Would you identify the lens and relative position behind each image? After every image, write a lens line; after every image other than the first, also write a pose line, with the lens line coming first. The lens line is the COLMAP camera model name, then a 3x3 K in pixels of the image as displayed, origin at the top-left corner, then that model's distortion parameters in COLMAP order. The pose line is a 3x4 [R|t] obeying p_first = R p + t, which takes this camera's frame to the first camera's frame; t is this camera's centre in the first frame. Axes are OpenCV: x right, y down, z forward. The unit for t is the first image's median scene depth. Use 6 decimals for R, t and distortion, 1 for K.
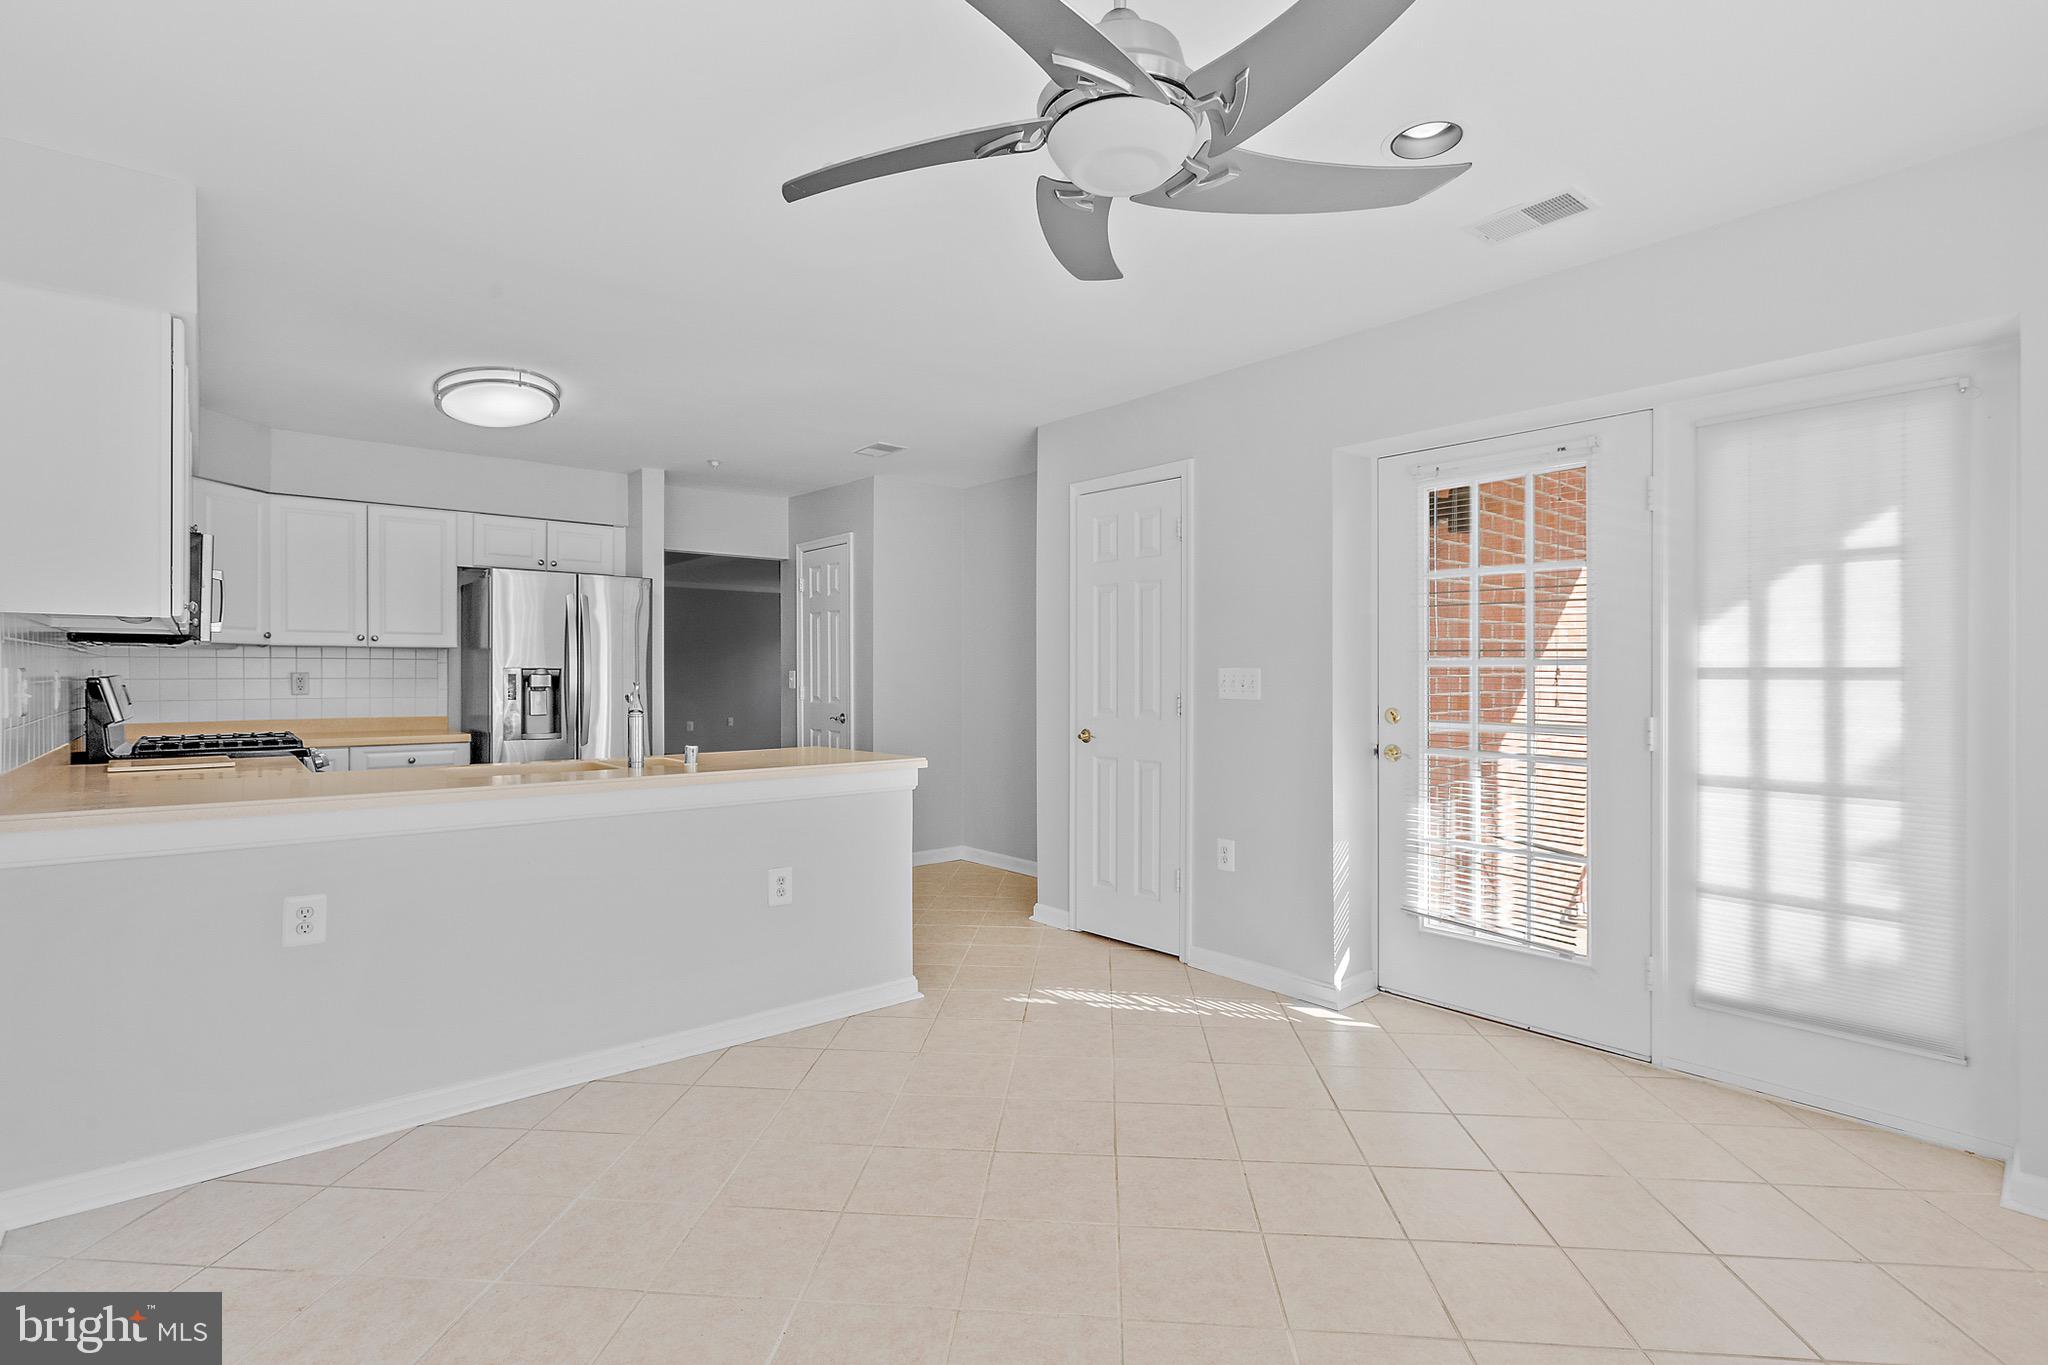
lens RADIAL K [[977.4, 0, 1027.5], [0, 977.4, 686.5], [0, 0, 1]] dist [0.003225, 0.001066]
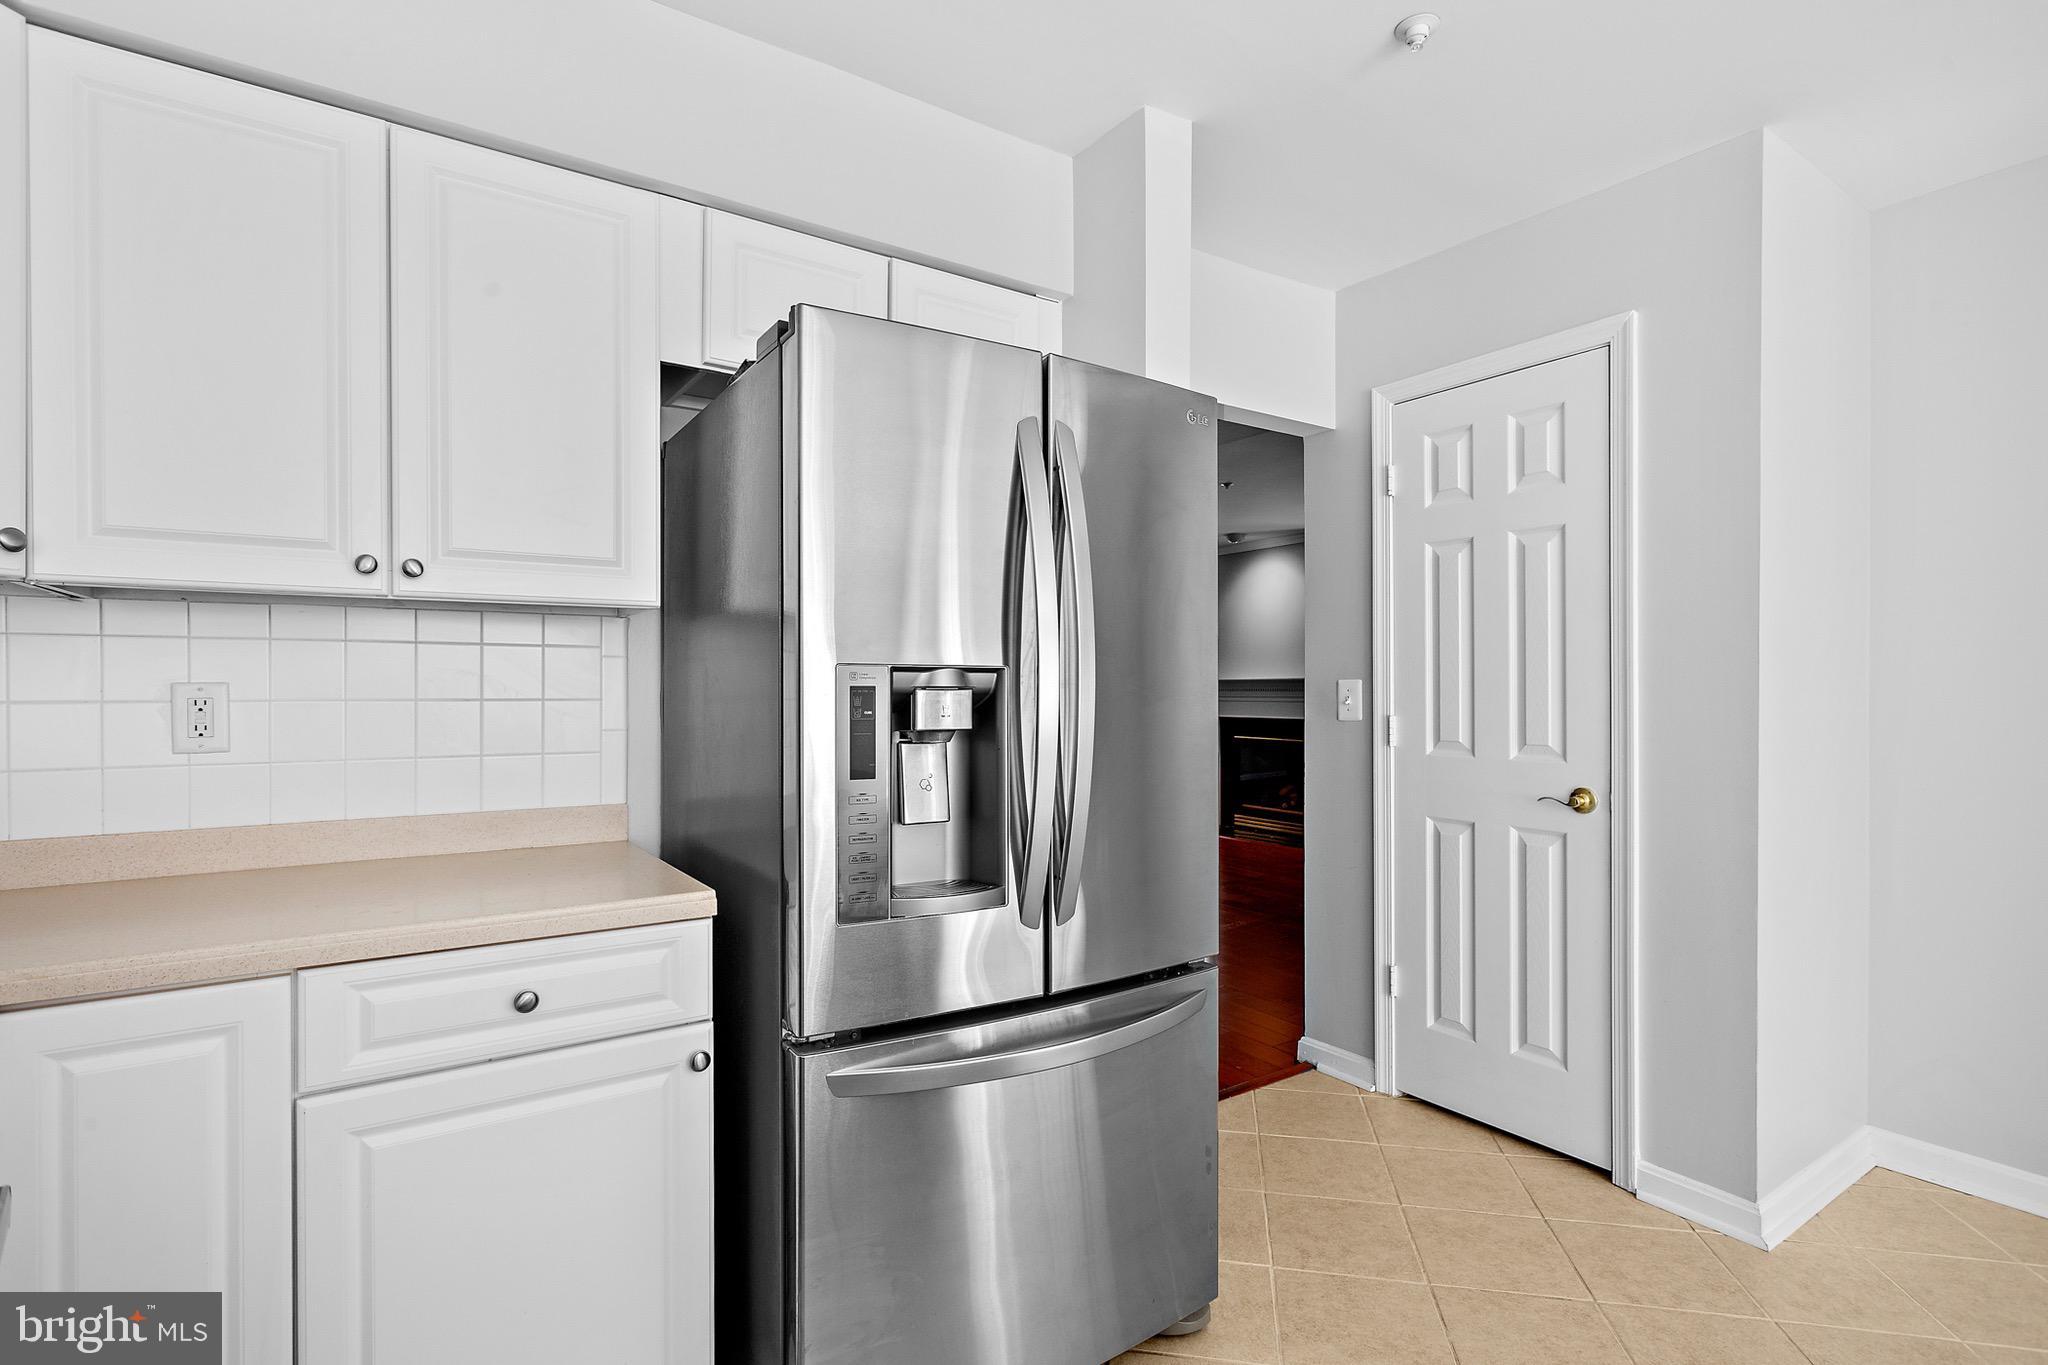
lens RADIAL K [[977.4, 0, 1027.5], [0, 977.4, 686.5], [0, 0, 1]] dist [0.003225, 0.001066]
pose [[0.994973, -0.000432, -0.100148, -0.439911], [-0.000390, 0.999966, -0.008193, -0.010156], [0.100148, 0.008191, 0.994939, 0.705898]]
